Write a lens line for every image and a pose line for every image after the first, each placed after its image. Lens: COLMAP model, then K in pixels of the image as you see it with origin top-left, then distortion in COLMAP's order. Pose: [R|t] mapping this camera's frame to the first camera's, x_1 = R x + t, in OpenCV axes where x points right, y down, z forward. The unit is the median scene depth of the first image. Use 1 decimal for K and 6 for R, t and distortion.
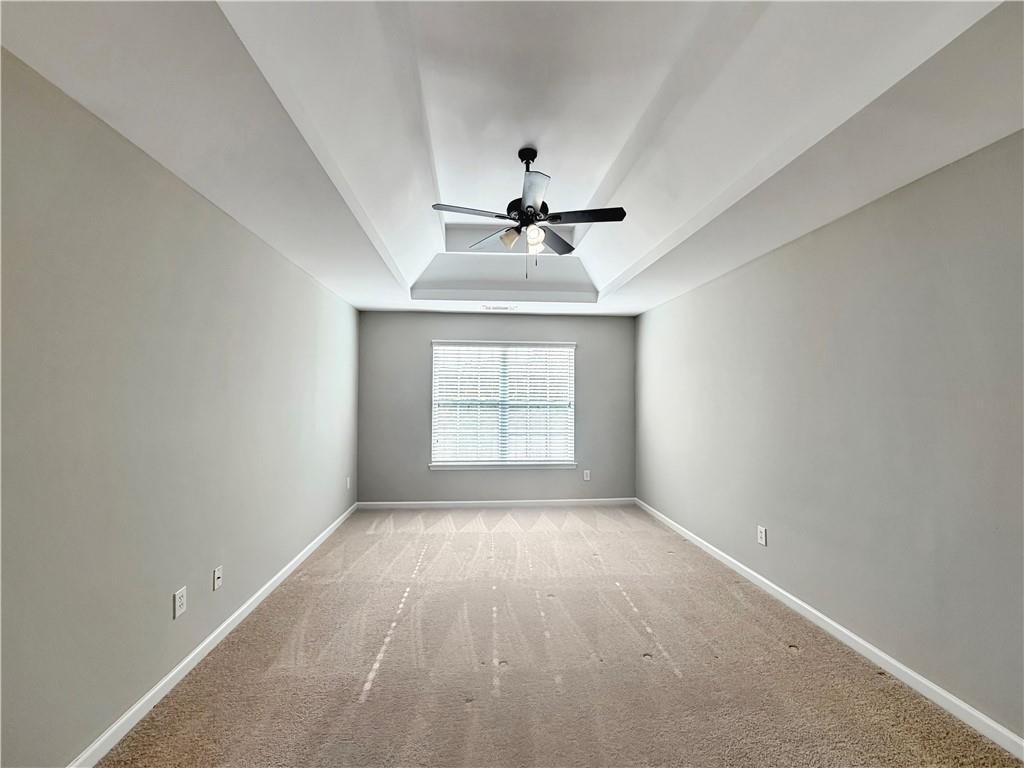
lens RADIAL K [[426.1, 0, 507.5], [0, 426.1, 387.9], [0, 0, 1]] dist [0.001898, -0.000080]
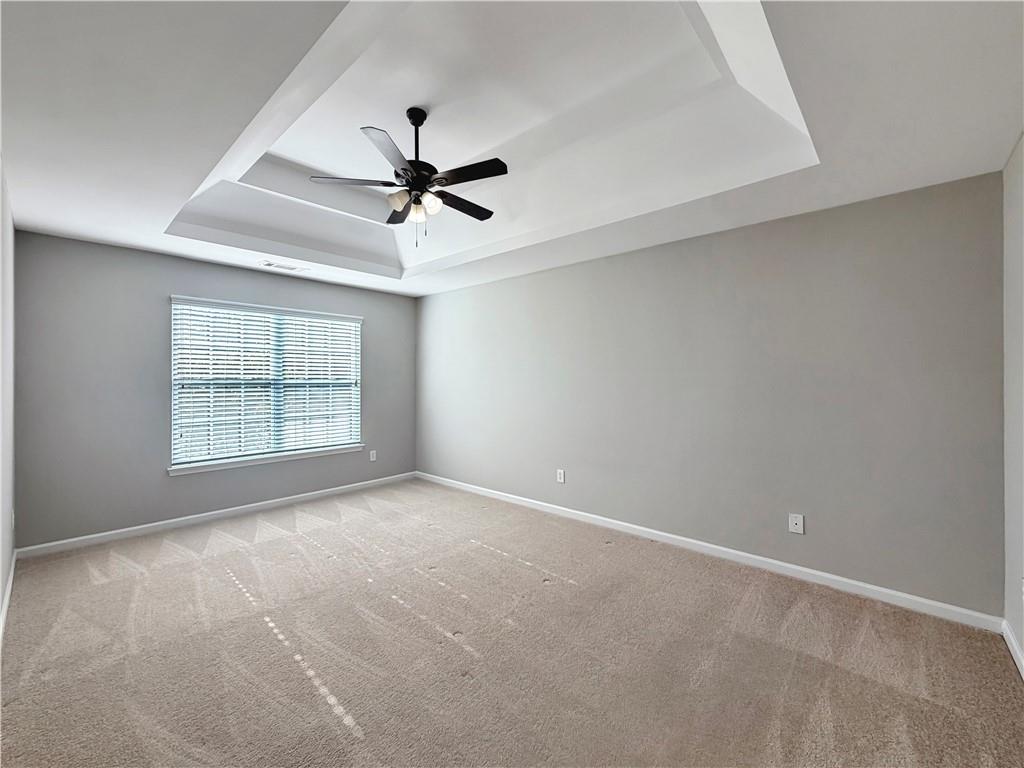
lens RADIAL K [[426.1, 0, 515.3], [0, 426.1, 384.5], [0, 0, 1]] dist [0.001898, -0.000080]
pose [[0.724438, -0.015348, 0.689169, -0.284021], [-0.008860, 0.999462, 0.031572, 0.011007], [-0.689283, -0.028978, 0.723912, 0.090996]]
